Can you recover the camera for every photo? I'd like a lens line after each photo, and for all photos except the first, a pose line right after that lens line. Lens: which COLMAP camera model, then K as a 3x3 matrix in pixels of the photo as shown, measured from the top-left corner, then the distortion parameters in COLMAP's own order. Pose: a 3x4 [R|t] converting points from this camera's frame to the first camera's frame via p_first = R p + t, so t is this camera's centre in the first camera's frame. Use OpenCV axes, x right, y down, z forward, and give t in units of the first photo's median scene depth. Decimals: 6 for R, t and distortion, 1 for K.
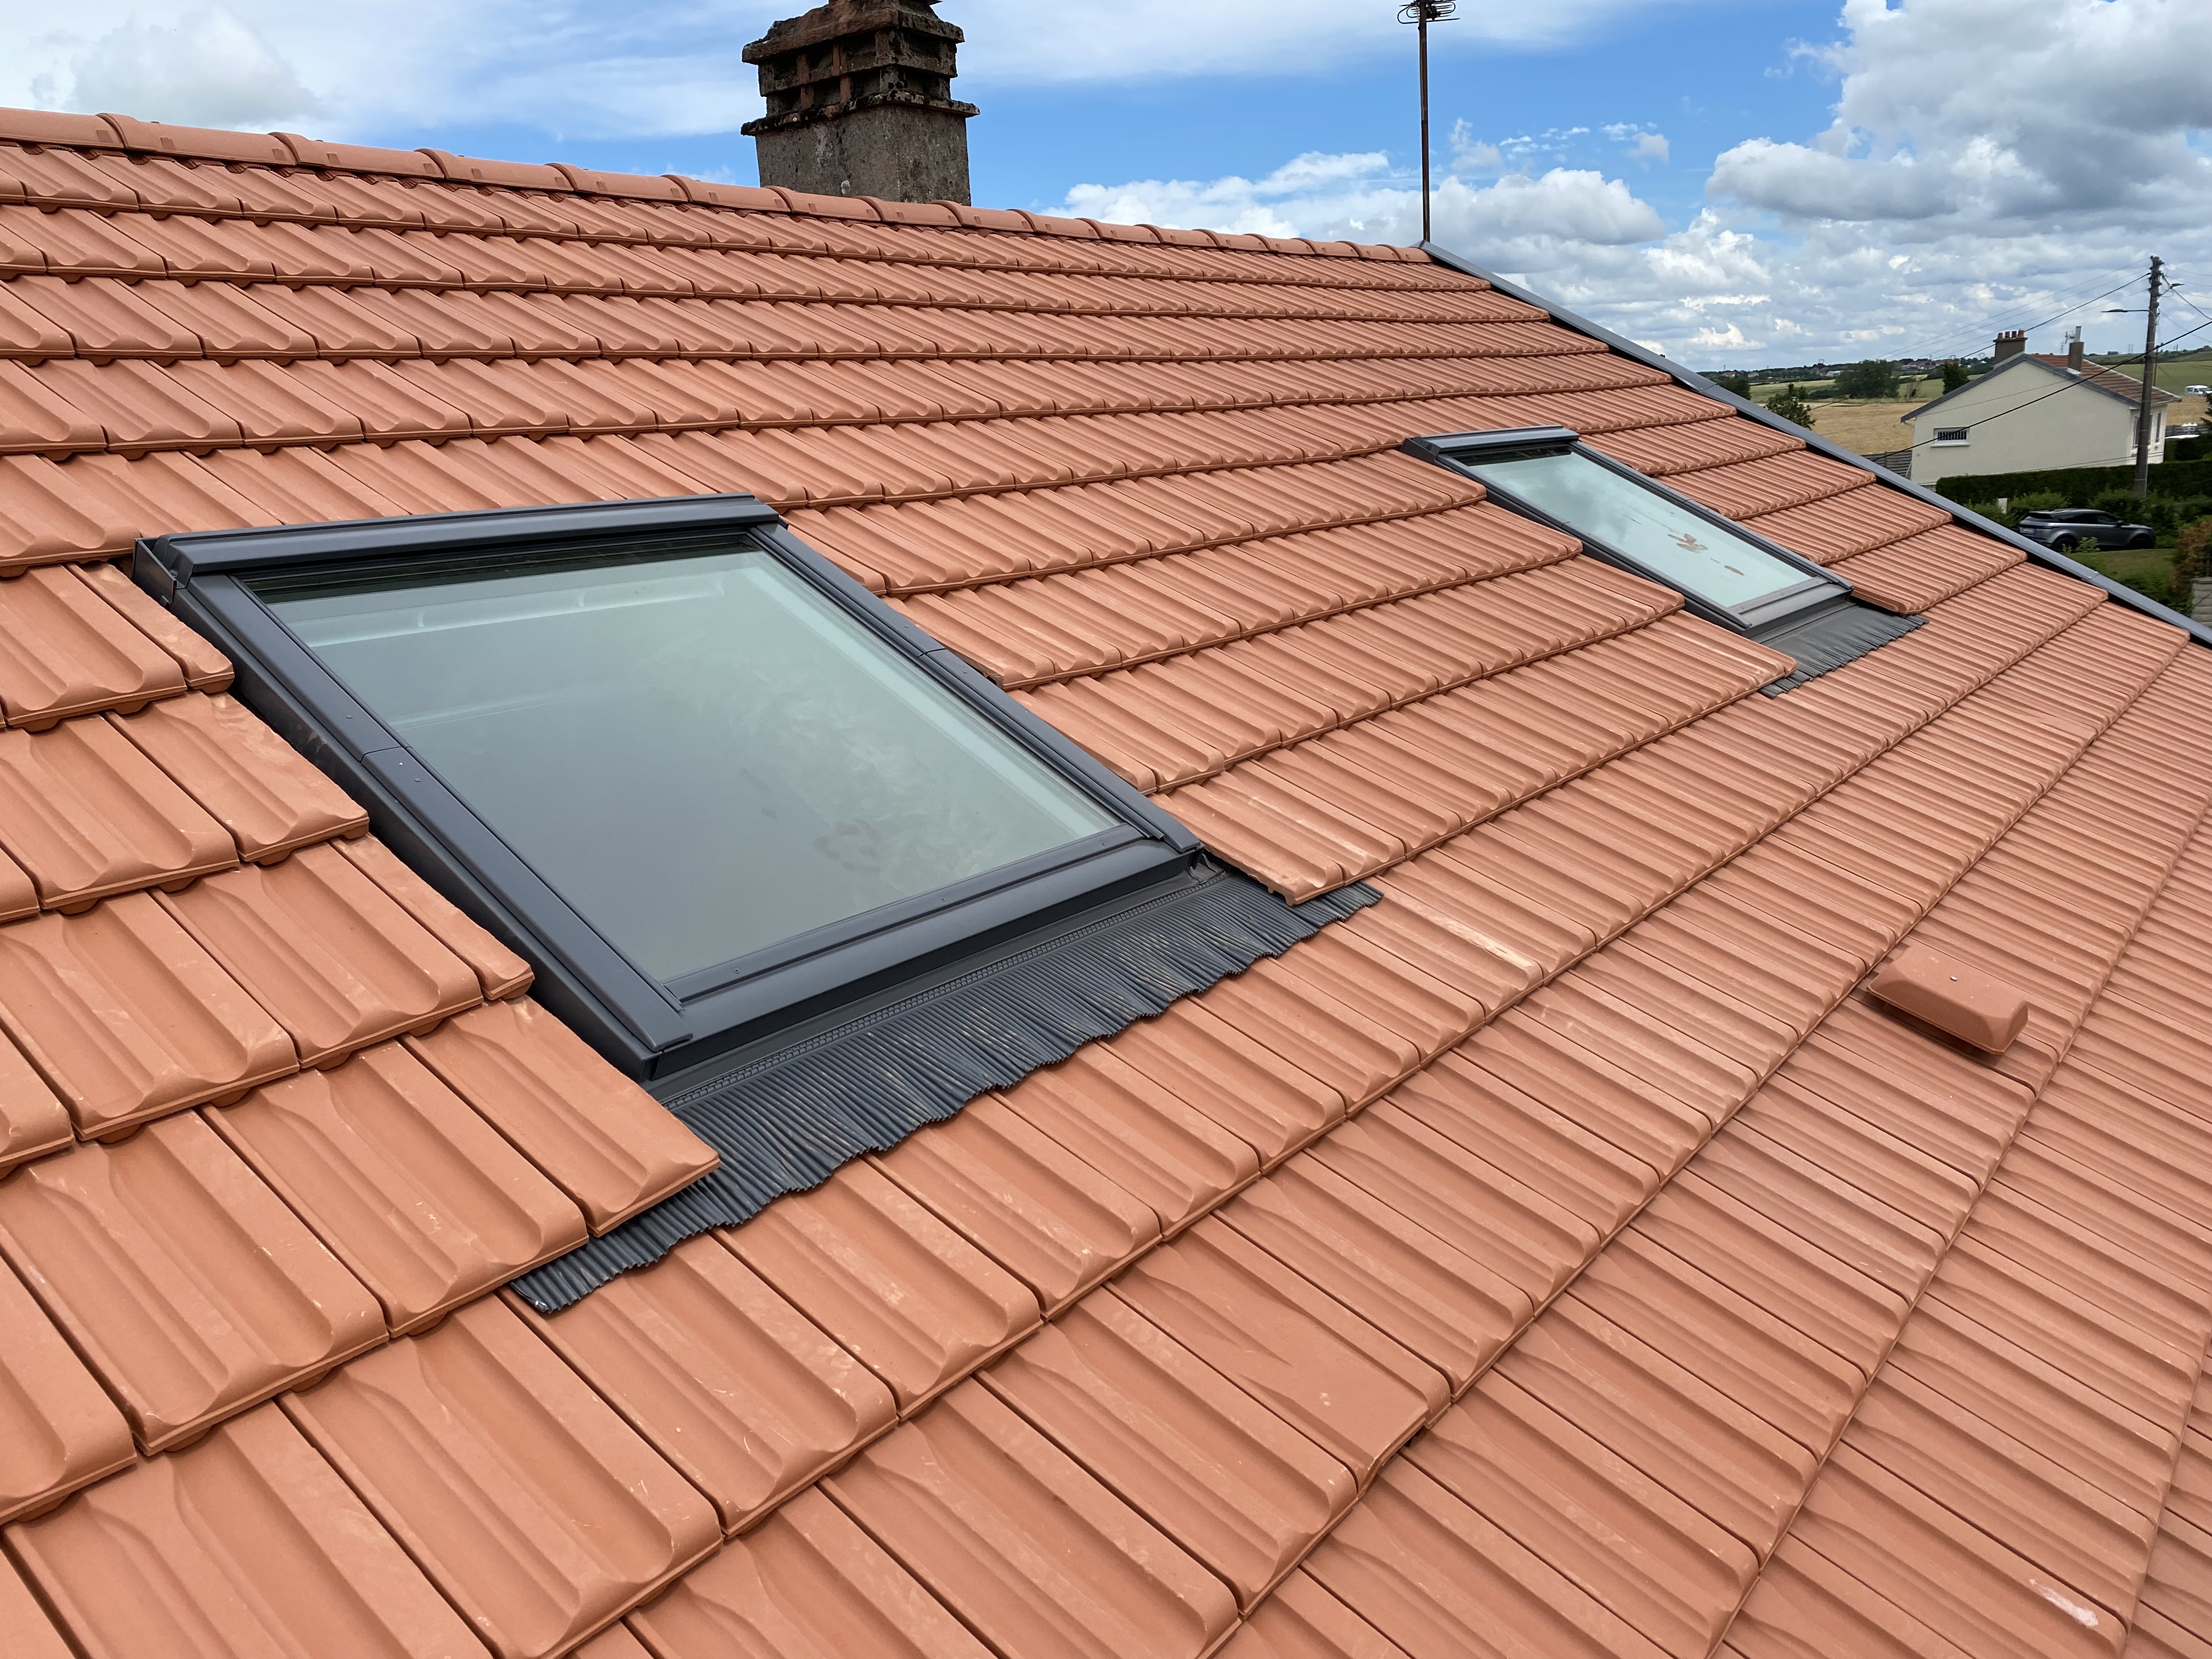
lens RADIAL K [[1698.7, 0, 1058.1], [0, 1698.7, 826.4], [0, 0, 1]] dist [0.000905, 0.001650]
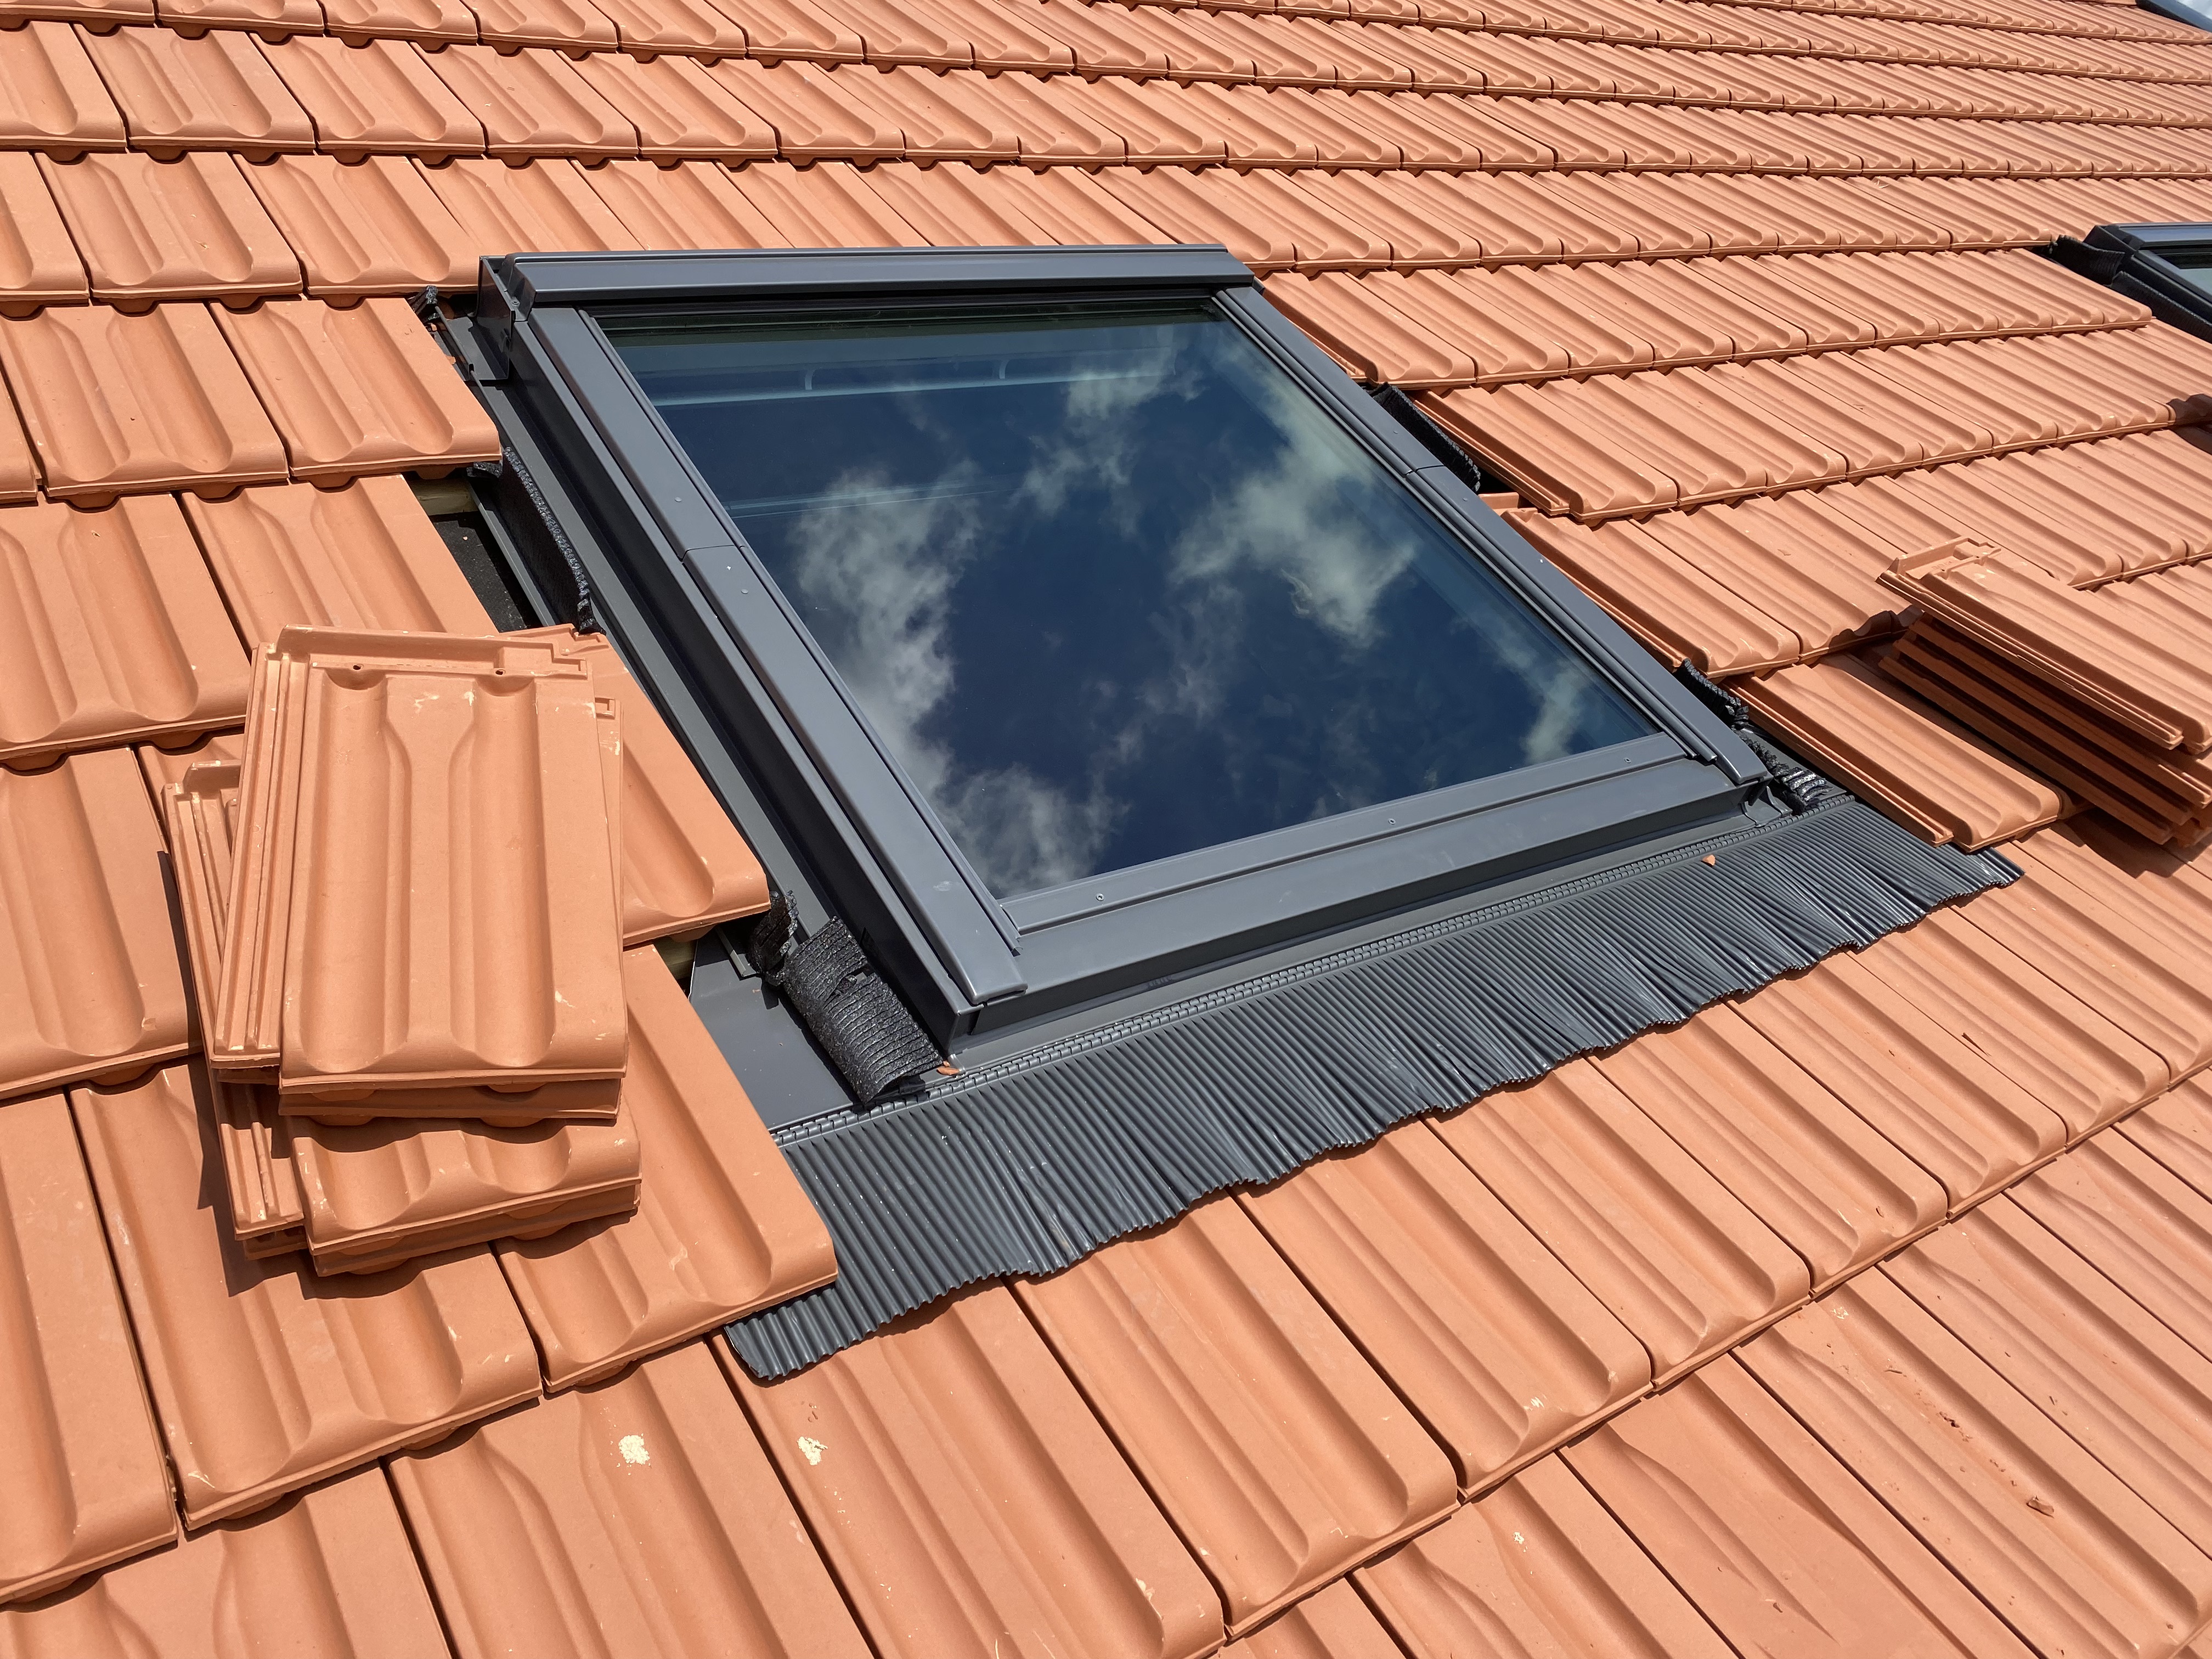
lens RADIAL K [[1698.7, 0, 1058.1], [0, 1698.7, 826.4], [0, 0, 1]] dist [0.000905, 0.001650]
pose [[0.957480, 0.139105, -0.252749, -0.017621], [-0.106986, 0.984816, 0.136717, -0.030883], [0.267929, -0.103863, 0.957824, 0.199717]]
